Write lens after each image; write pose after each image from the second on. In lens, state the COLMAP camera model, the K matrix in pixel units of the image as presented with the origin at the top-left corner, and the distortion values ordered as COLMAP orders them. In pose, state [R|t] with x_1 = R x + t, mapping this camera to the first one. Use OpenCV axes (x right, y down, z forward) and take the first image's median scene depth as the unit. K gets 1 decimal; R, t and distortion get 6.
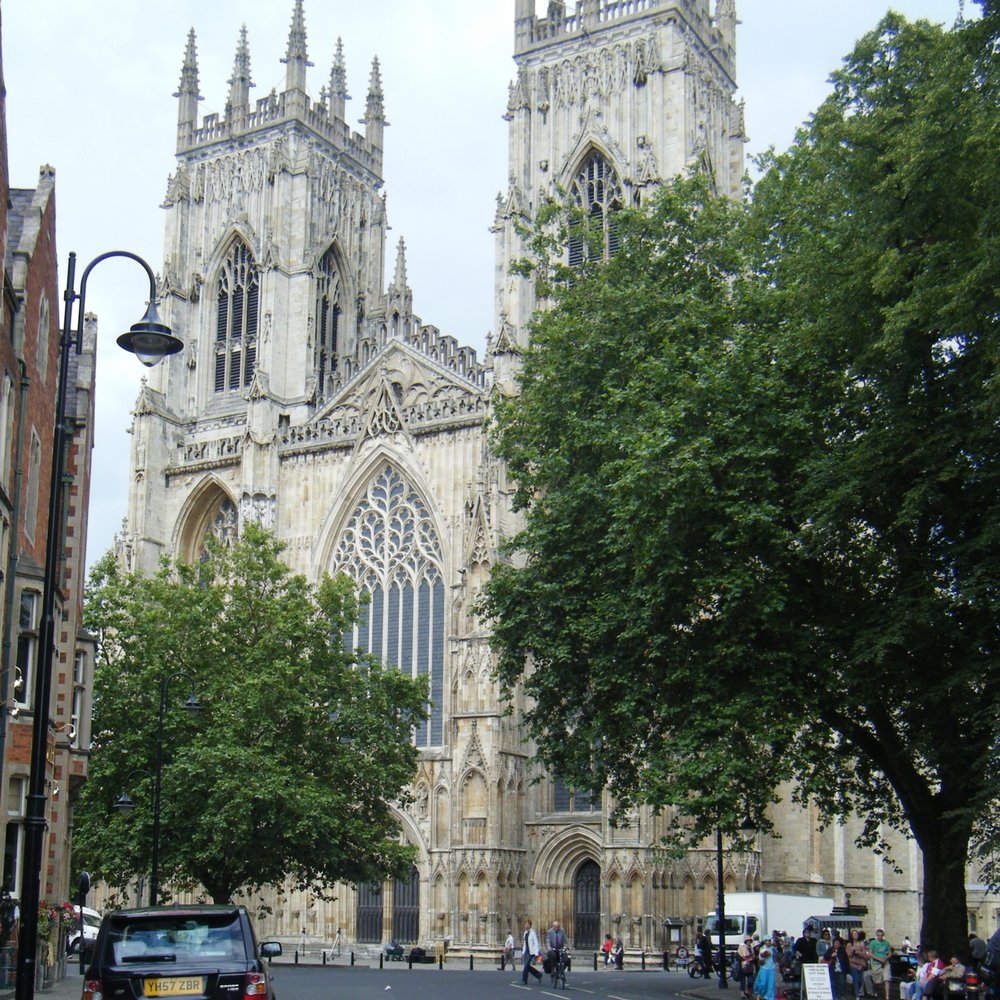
lens RADIAL K [[1641.6, 0, 446.0], [0, 1641.6, 500.5], [0, 0, 1]] dist [-0.104750, 0.189453]
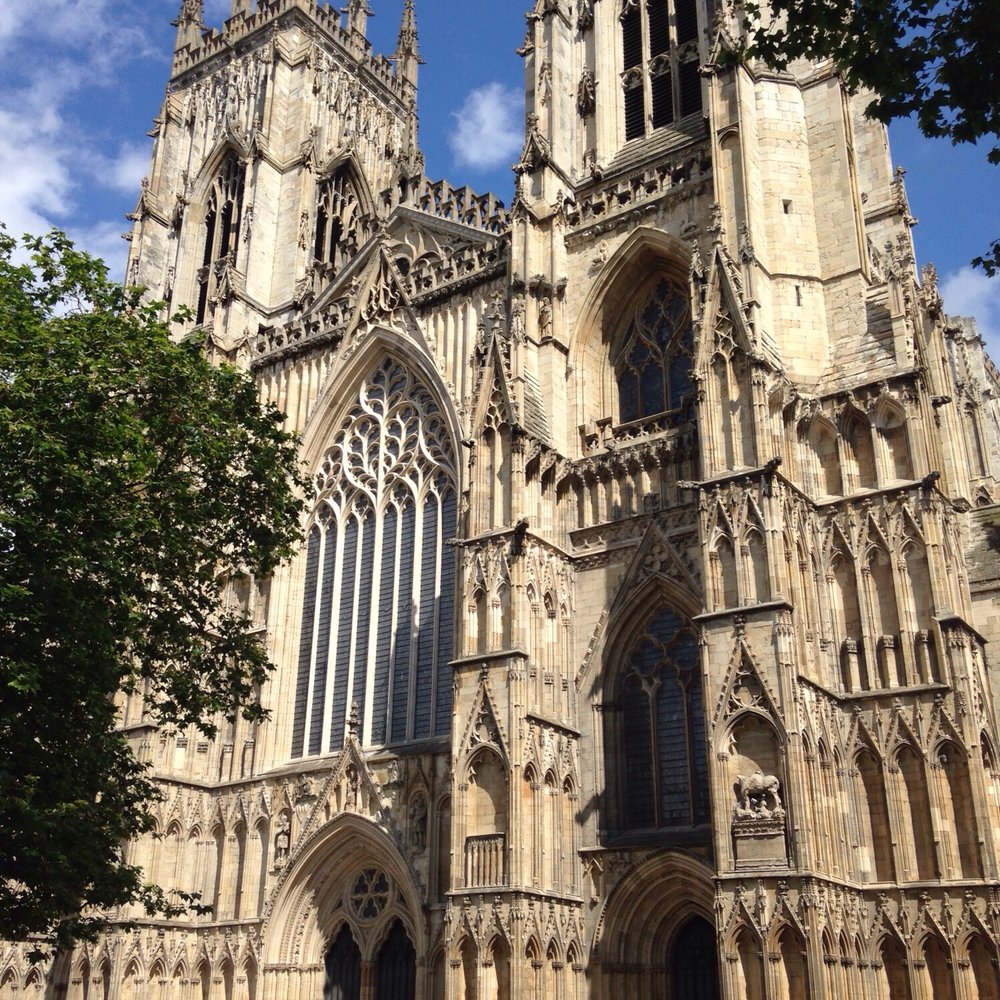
lens RADIAL K [[1180.0, 0, 502.5], [0, 1180.0, 463.9], [0, 0, 1]] dist [0.122370, -0.011265]
pose [[0.997548, -0.033718, -0.061322, 0.047181], [0.020924, 0.979896, -0.198410, 0.132309], [0.066780, 0.196641, 0.978199, 0.497965]]
